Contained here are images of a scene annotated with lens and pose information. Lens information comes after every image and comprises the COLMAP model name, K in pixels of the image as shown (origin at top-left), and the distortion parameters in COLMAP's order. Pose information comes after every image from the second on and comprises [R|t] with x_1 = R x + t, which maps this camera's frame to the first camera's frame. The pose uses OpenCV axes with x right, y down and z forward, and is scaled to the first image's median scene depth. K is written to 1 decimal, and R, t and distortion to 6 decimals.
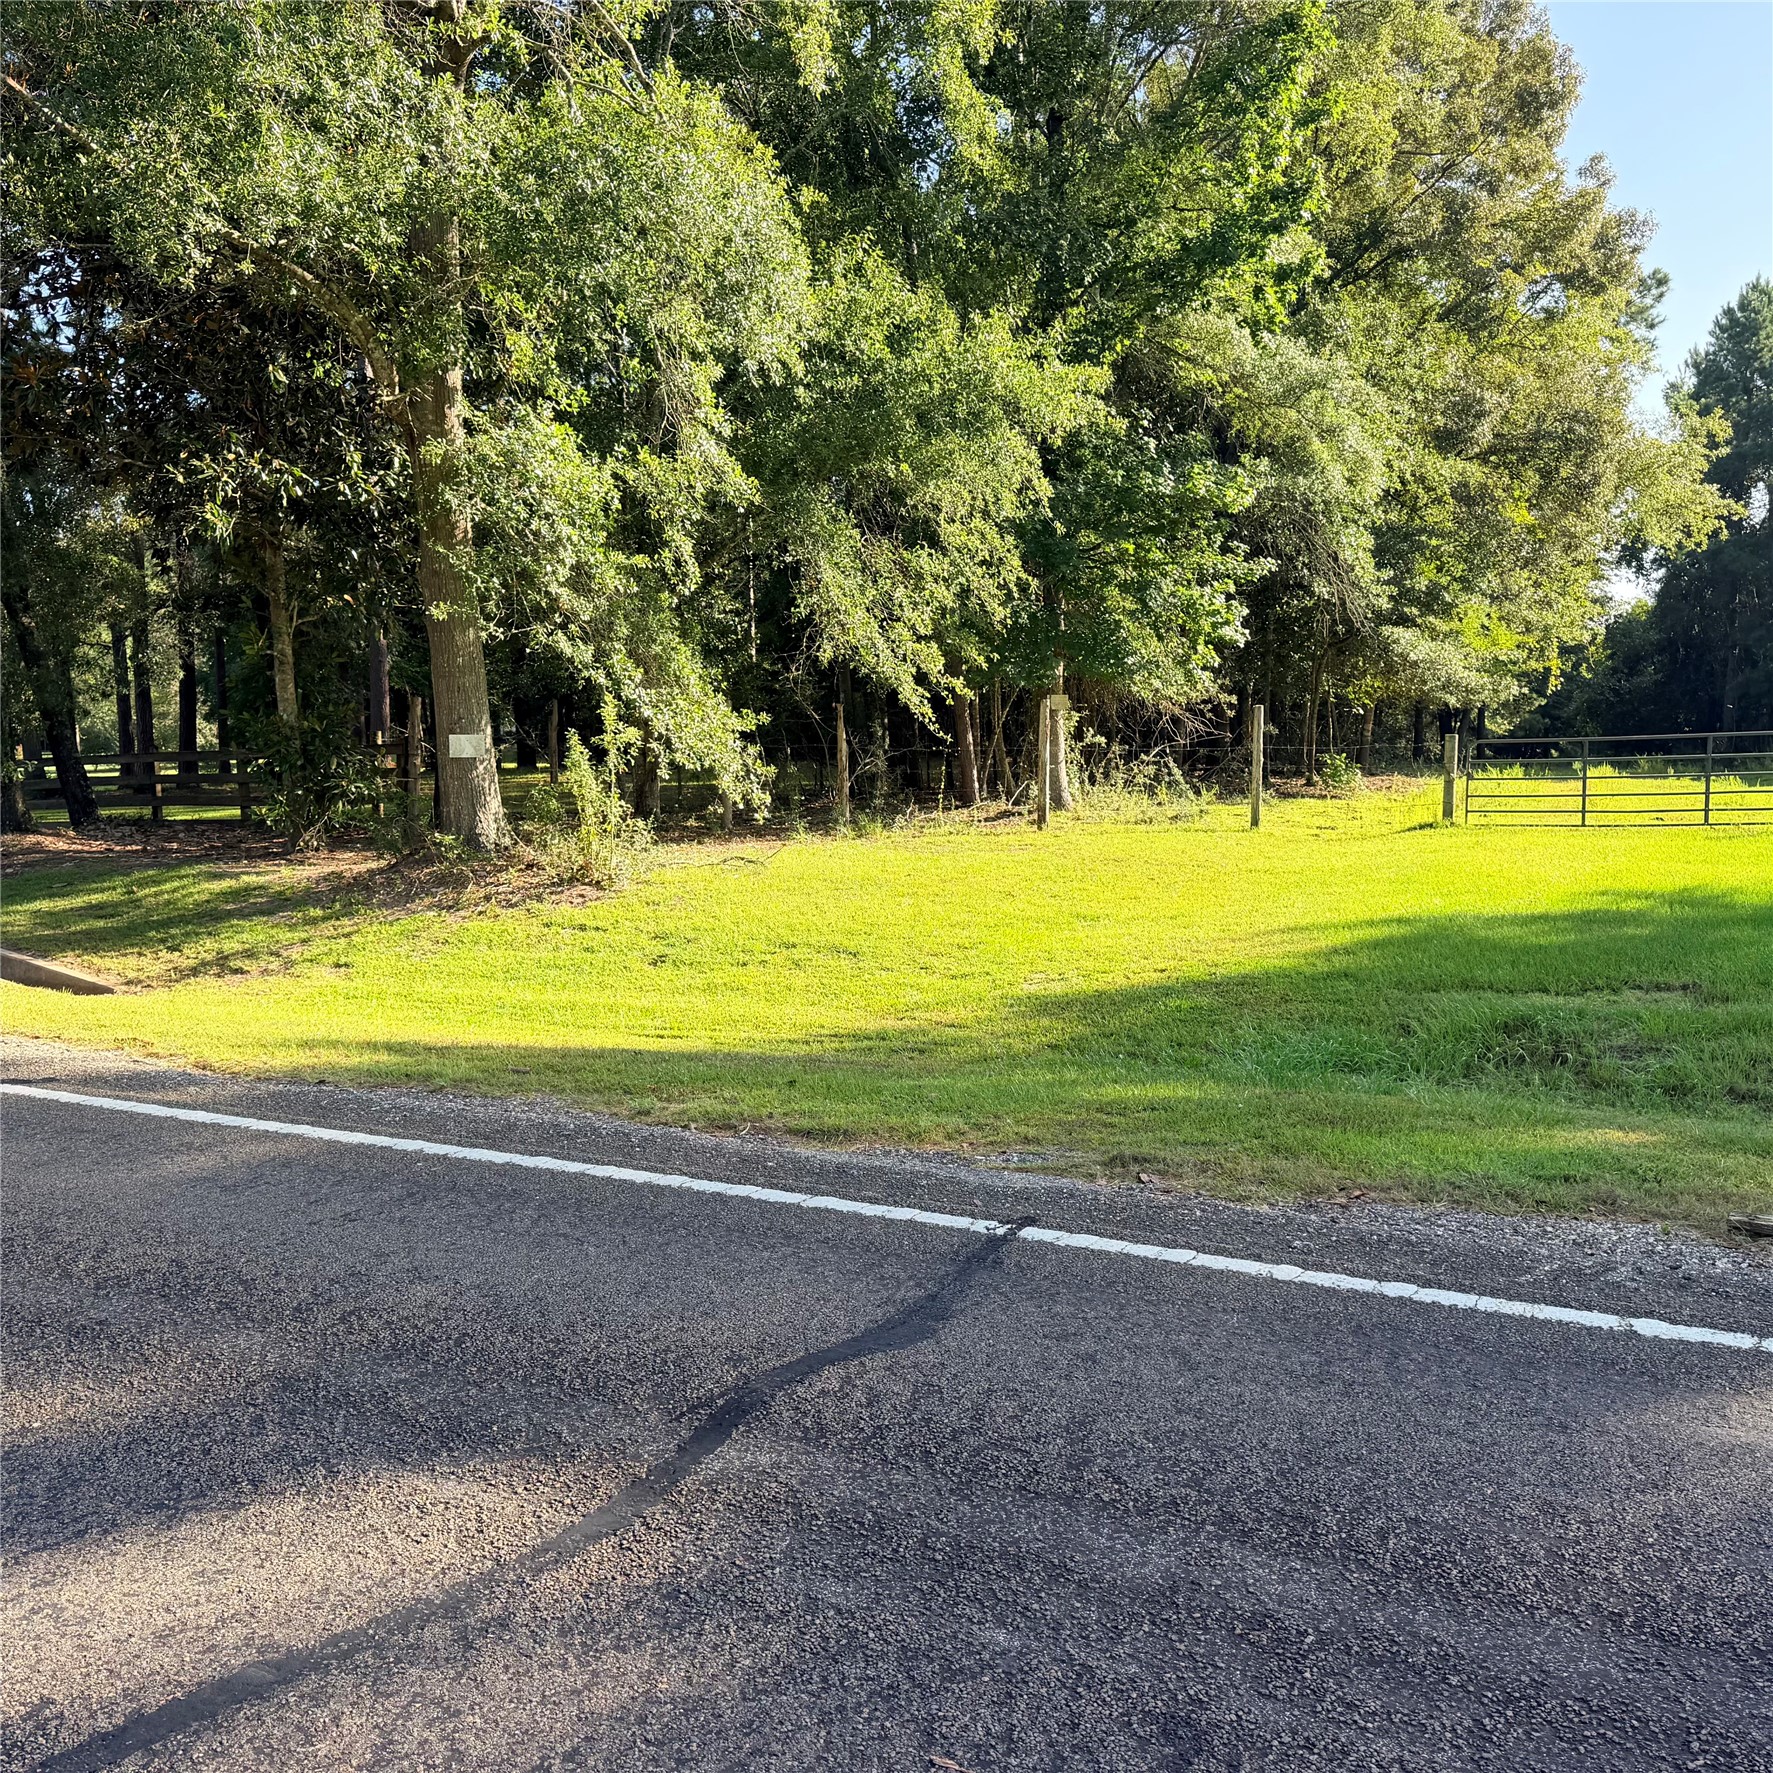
lens RADIAL K [[1660.1, 0, 886.5], [0, 1660.1, 886.5], [0, 0, 1]] dist [0.196749, -0.382518]
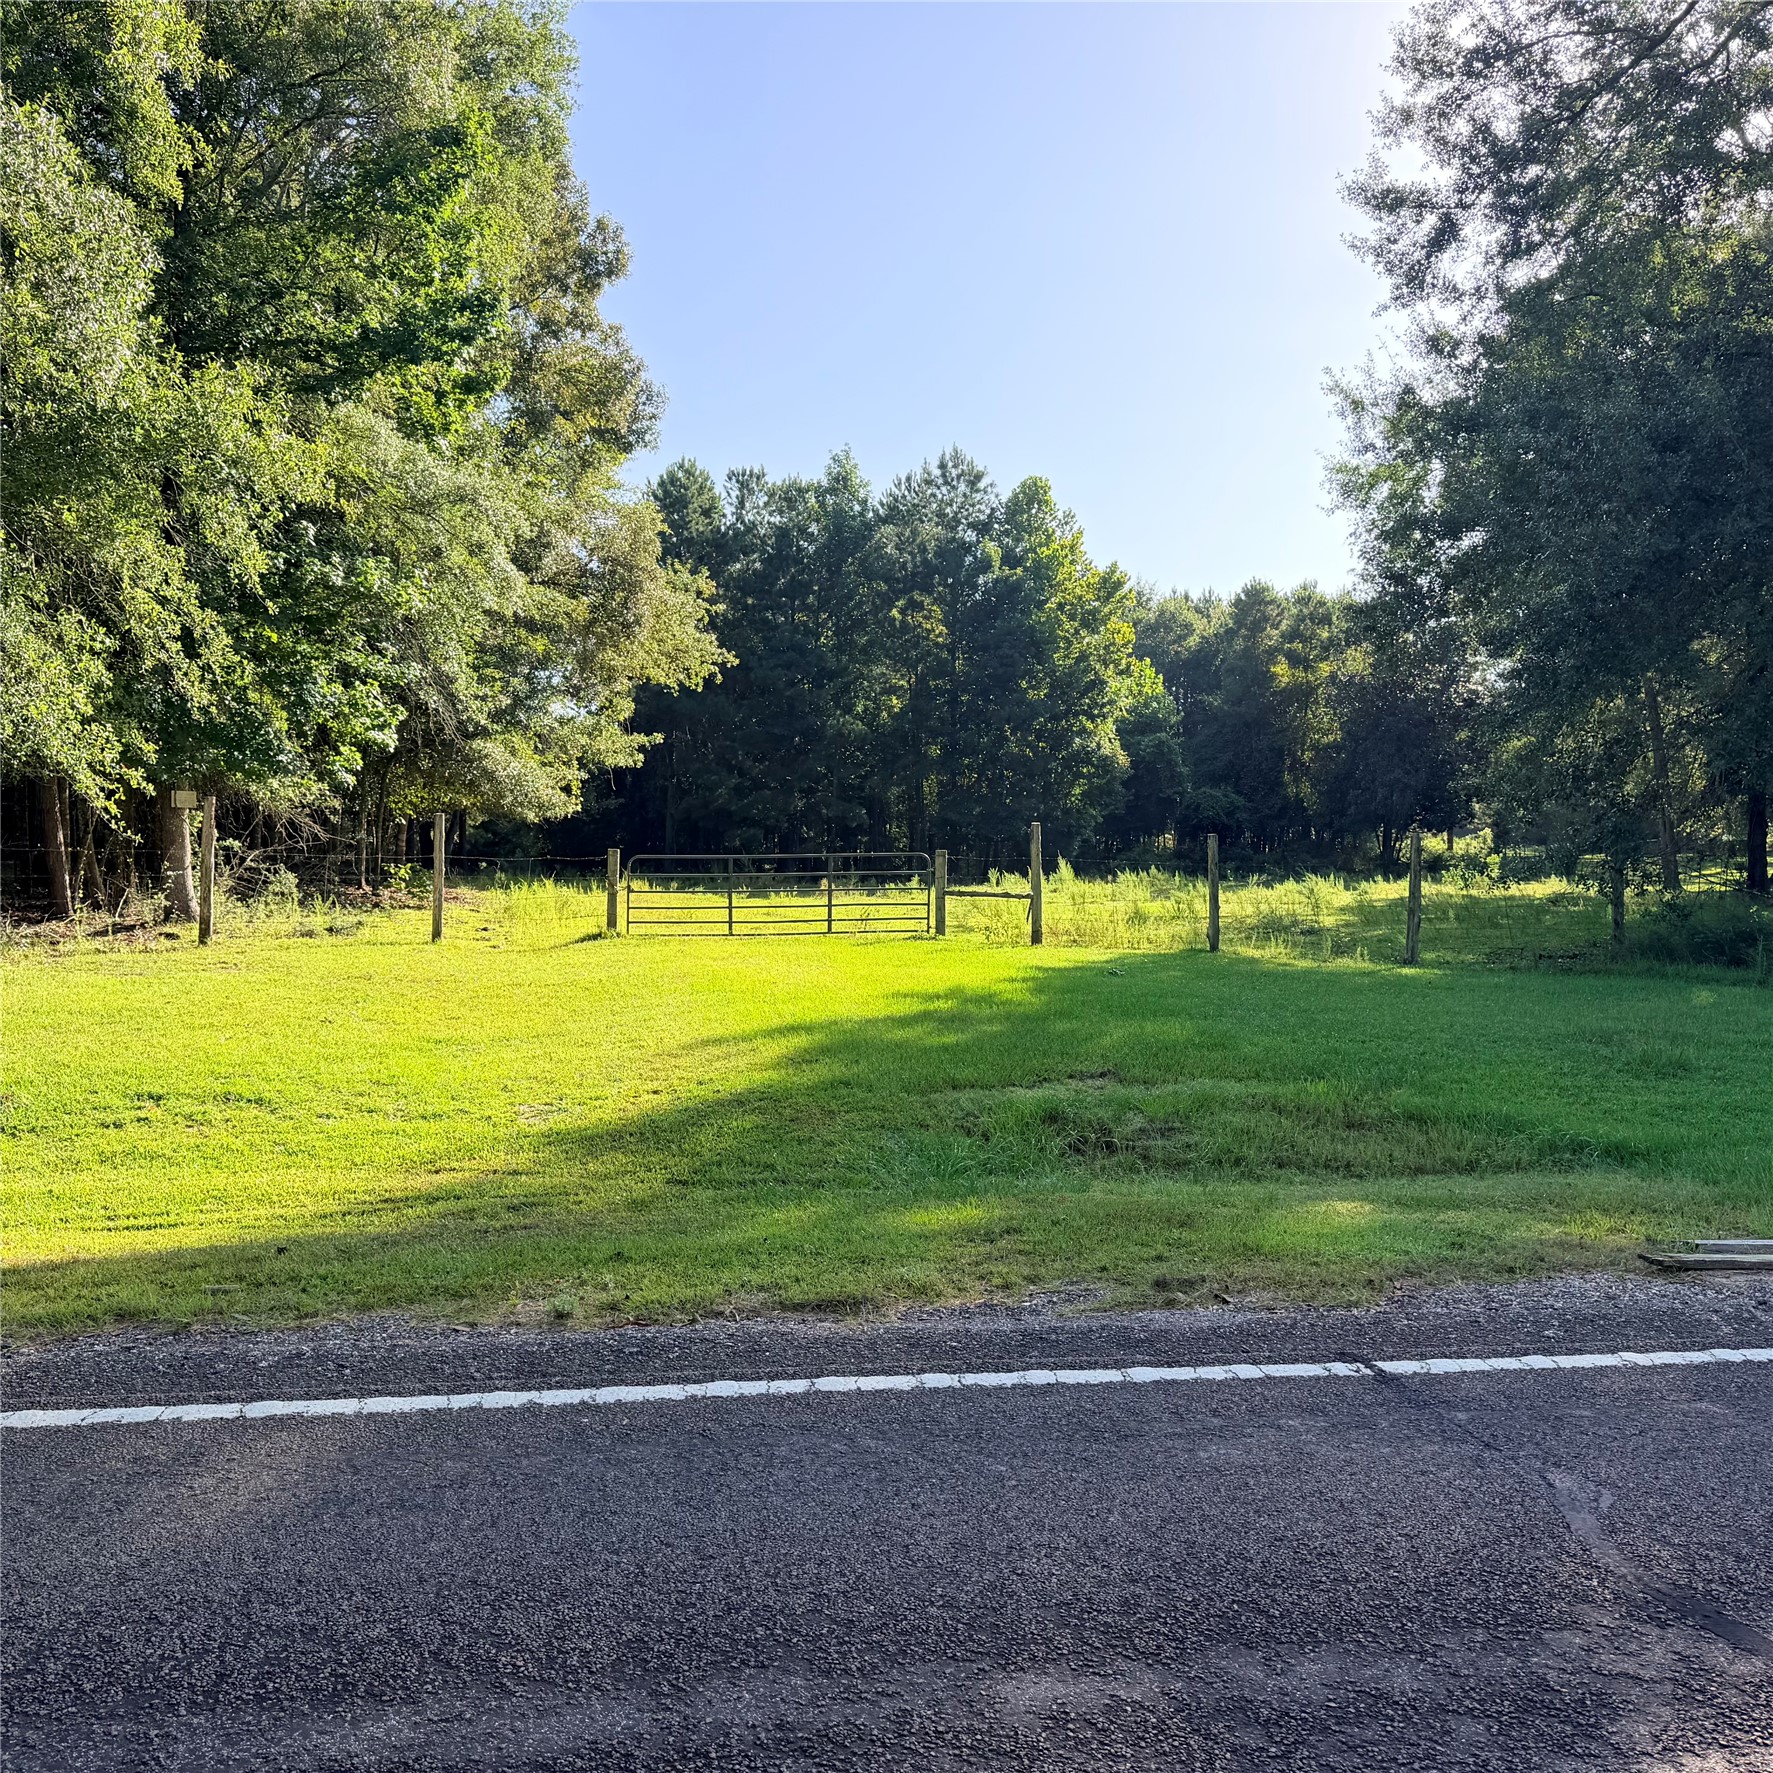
lens RADIAL K [[1654.6, 0, 887.2], [0, 1654.6, 914.3], [0, 0, 1]] dist [0.075816, -0.105911]
pose [[0.791641, -0.004092, 0.610973, -0.171469], [0.033122, 0.998795, -0.036226, -0.007005], [-0.610088, 0.048914, 0.790822, 0.092673]]
